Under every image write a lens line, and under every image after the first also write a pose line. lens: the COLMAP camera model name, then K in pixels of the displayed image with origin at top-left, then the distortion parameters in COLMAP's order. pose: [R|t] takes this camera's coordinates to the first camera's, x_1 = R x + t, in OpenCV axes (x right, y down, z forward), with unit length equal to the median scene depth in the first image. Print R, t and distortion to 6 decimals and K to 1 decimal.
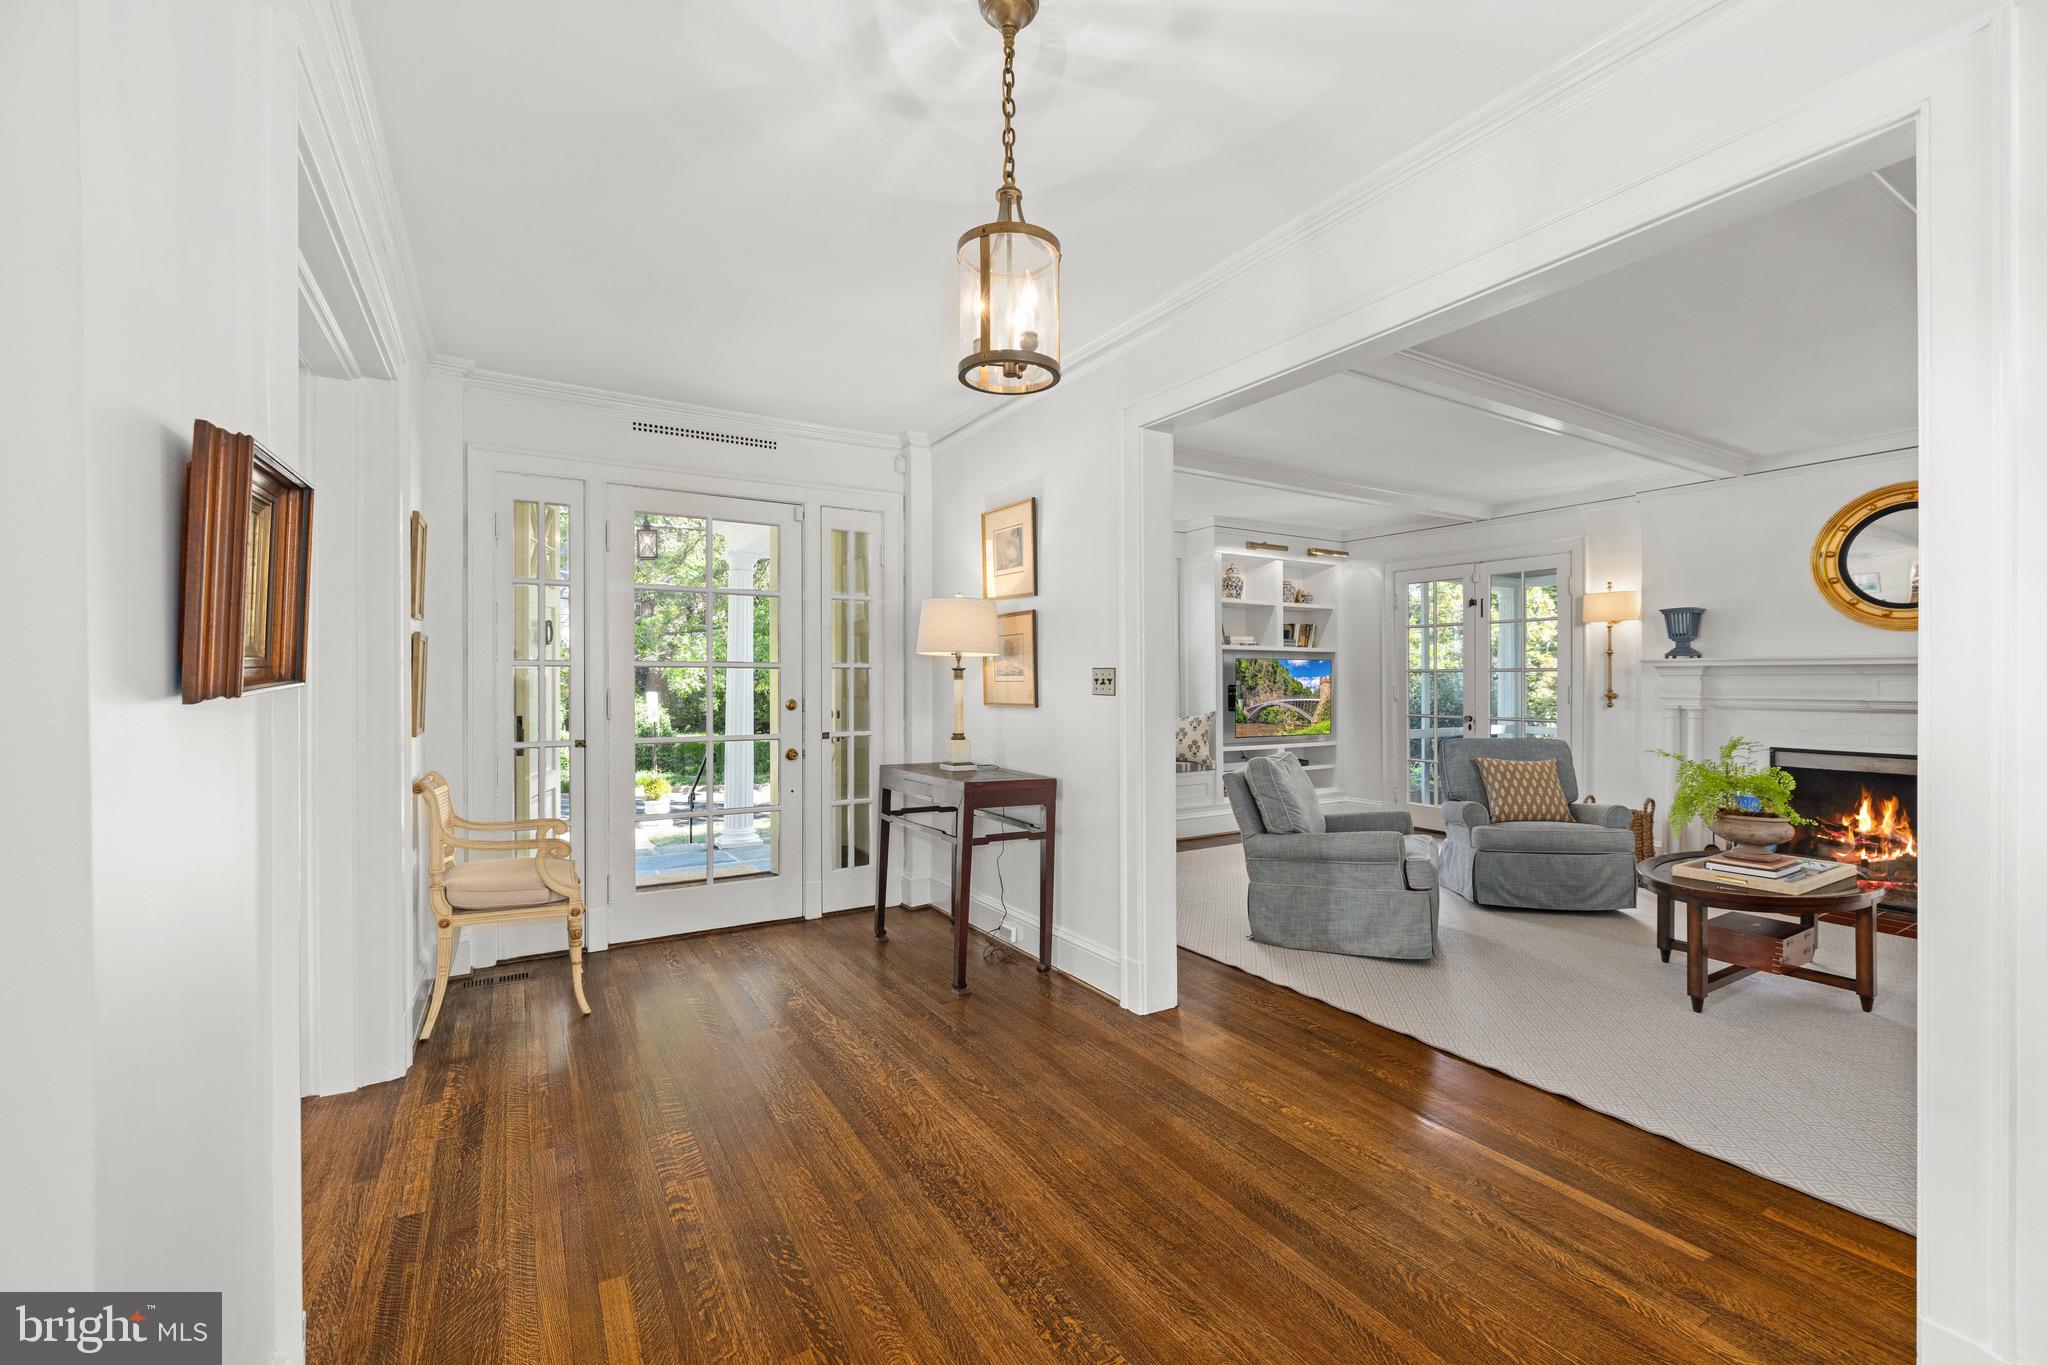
lens RADIAL K [[860.9, 0, 1027.0], [0, 860.9, 669.6], [0, 0, 1]] dist [0.003862, 0.000053]
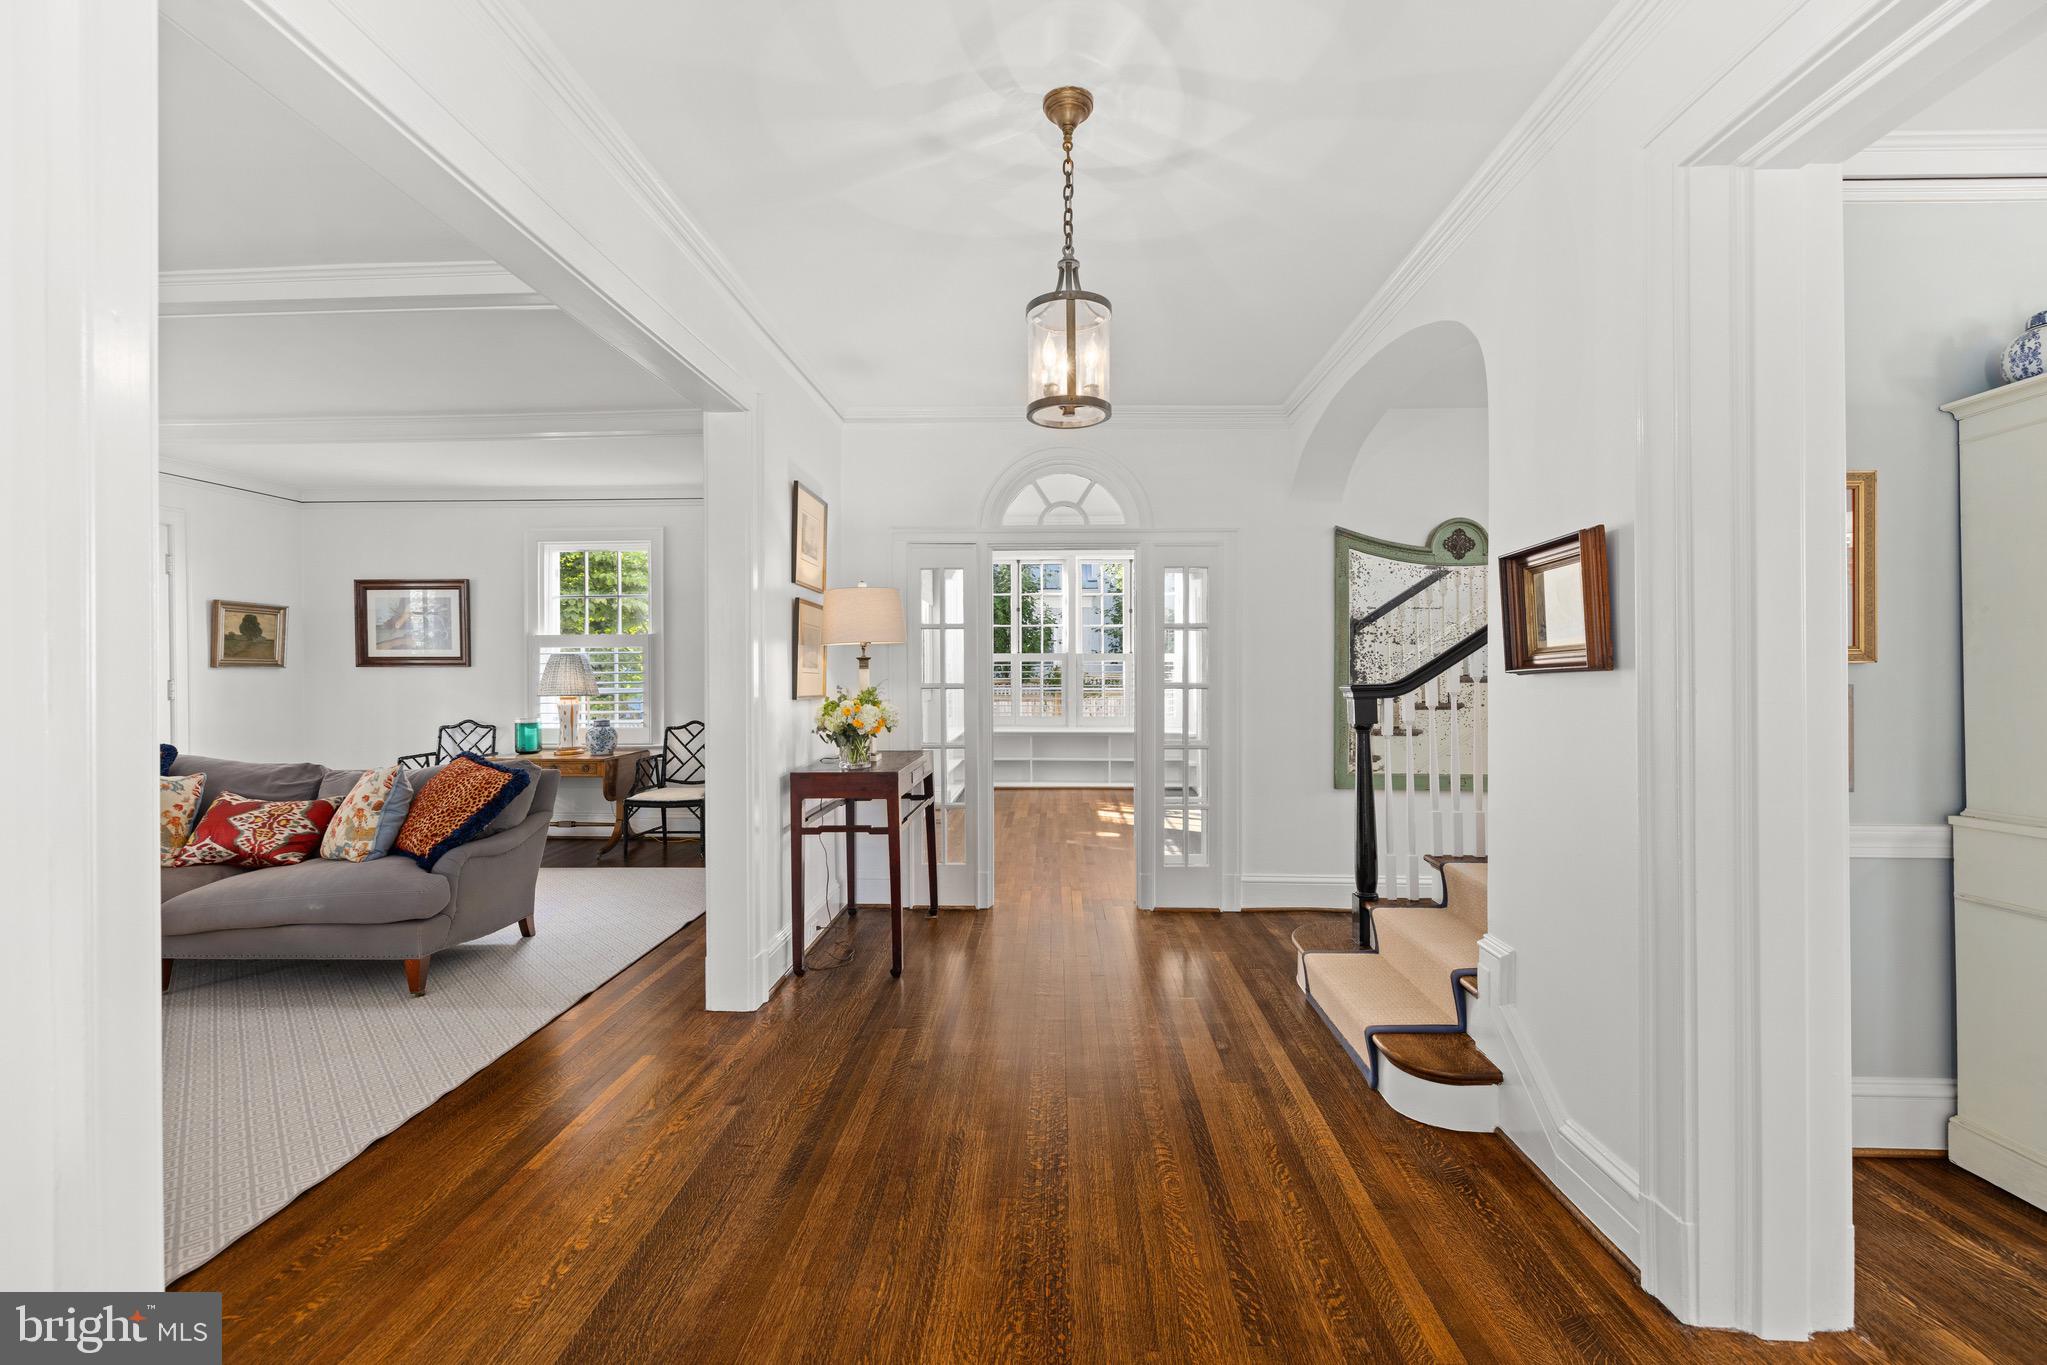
lens RADIAL K [[860.9, 0, 1025.0], [0, 860.9, 666.8], [0, 0, 1]] dist [0.003862, 0.000053]
pose [[-0.837875, 0.006605, 0.545823, -0.288646], [-0.001053, 0.999905, -0.013716, 0.012838], [-0.545861, -0.012067, -0.837789, 0.946941]]
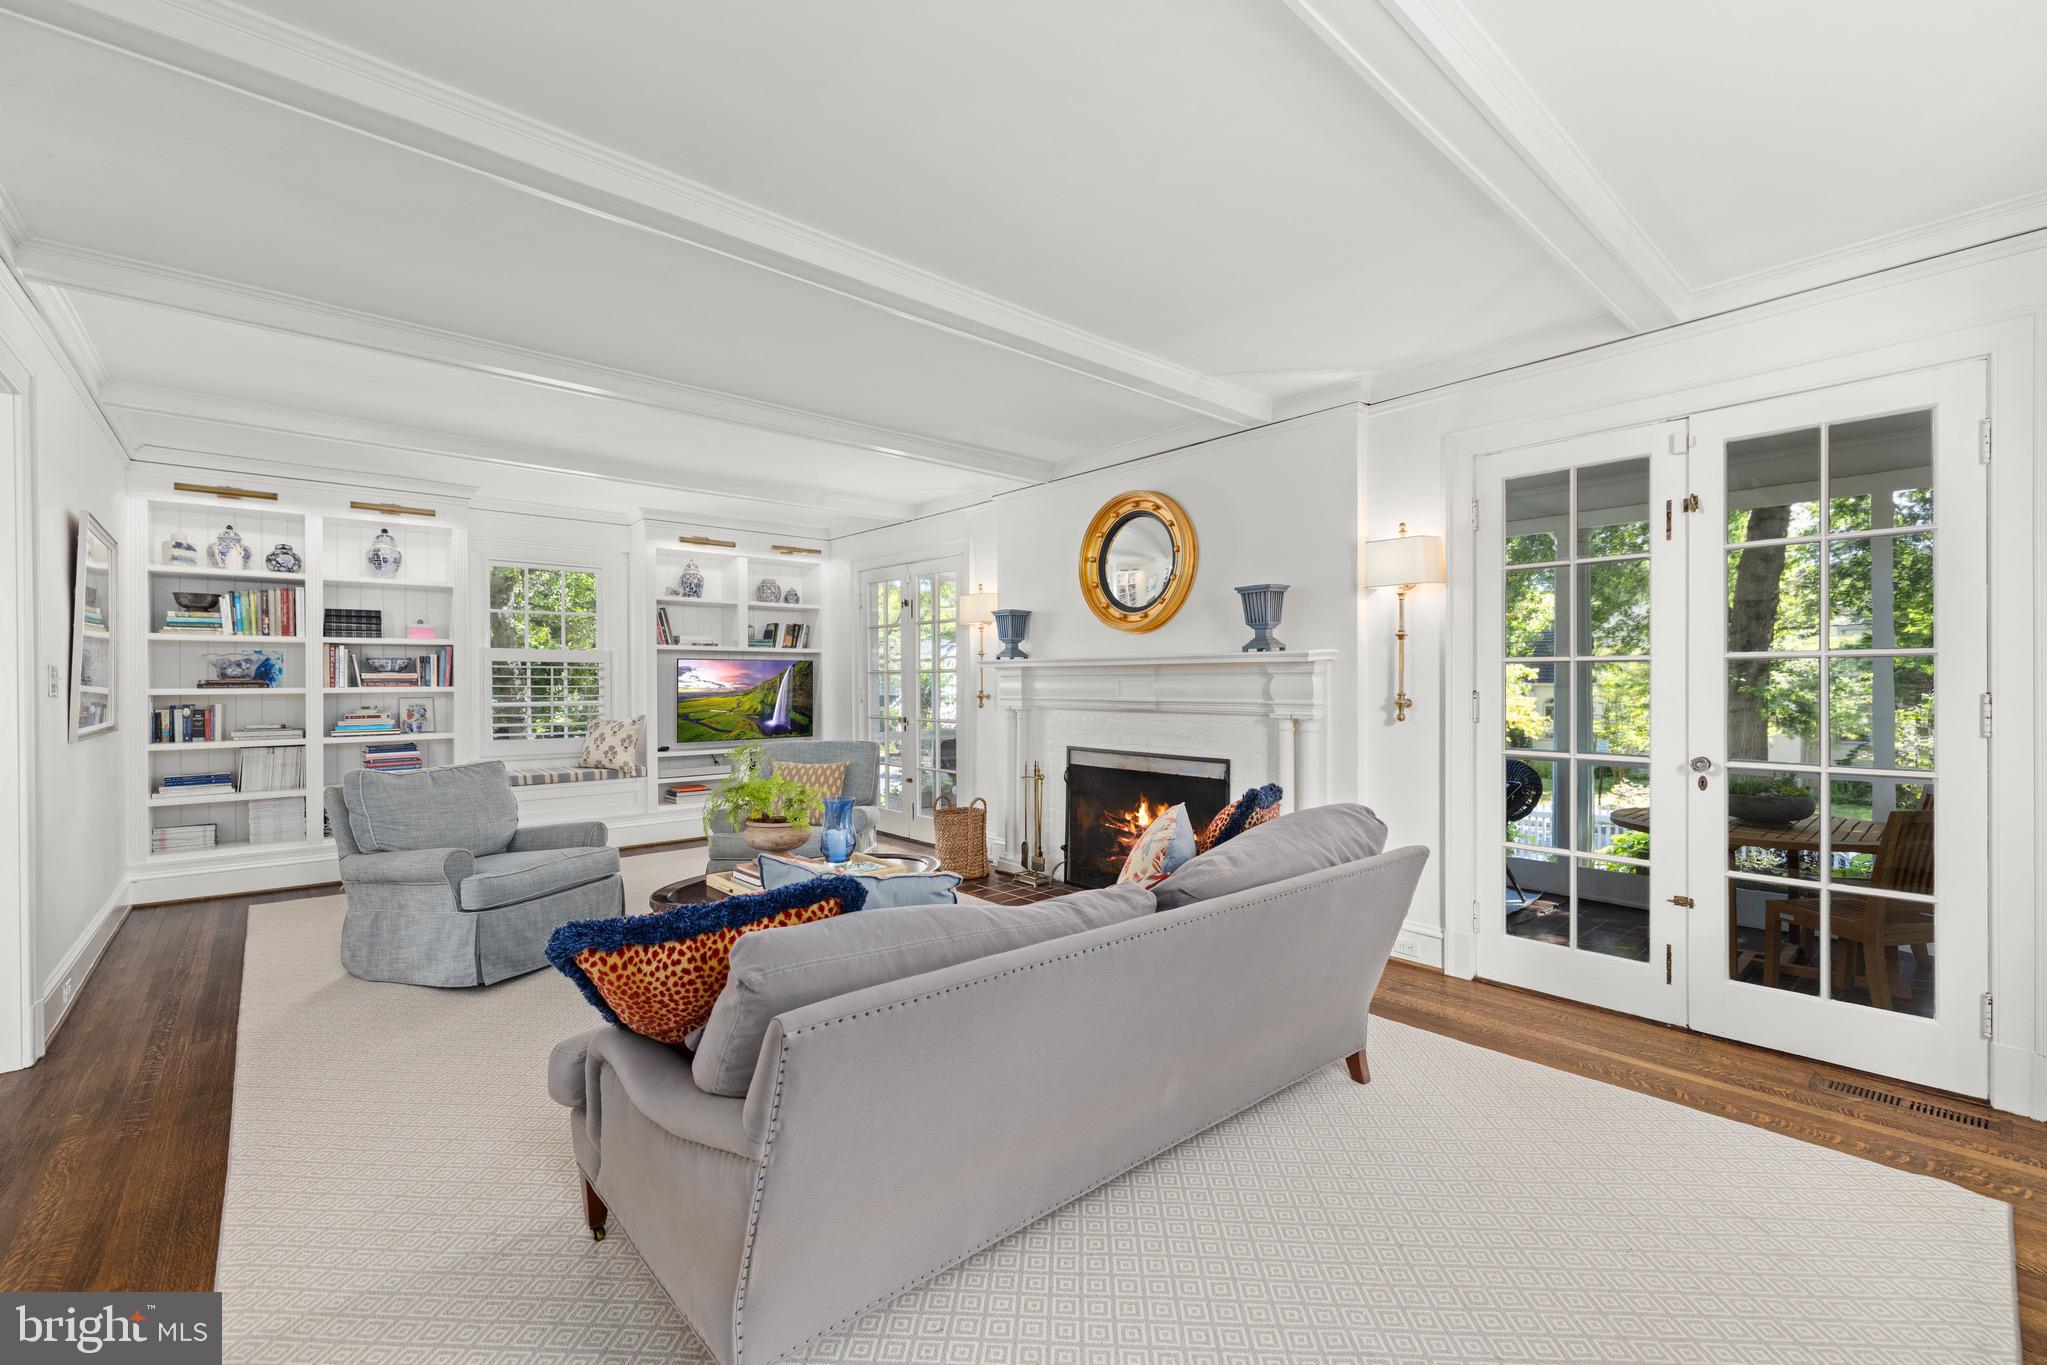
lens RADIAL K [[860.9, 0, 1019.3], [0, 860.9, 683.5], [0, 0, 1]] dist [0.003862, 0.000053]
pose [[0.983743, -0.005244, 0.179505, 0.823261], [0.002242, 0.999854, 0.016926, -0.002220], [-0.179568, -0.016248, 0.983611, -0.010353]]
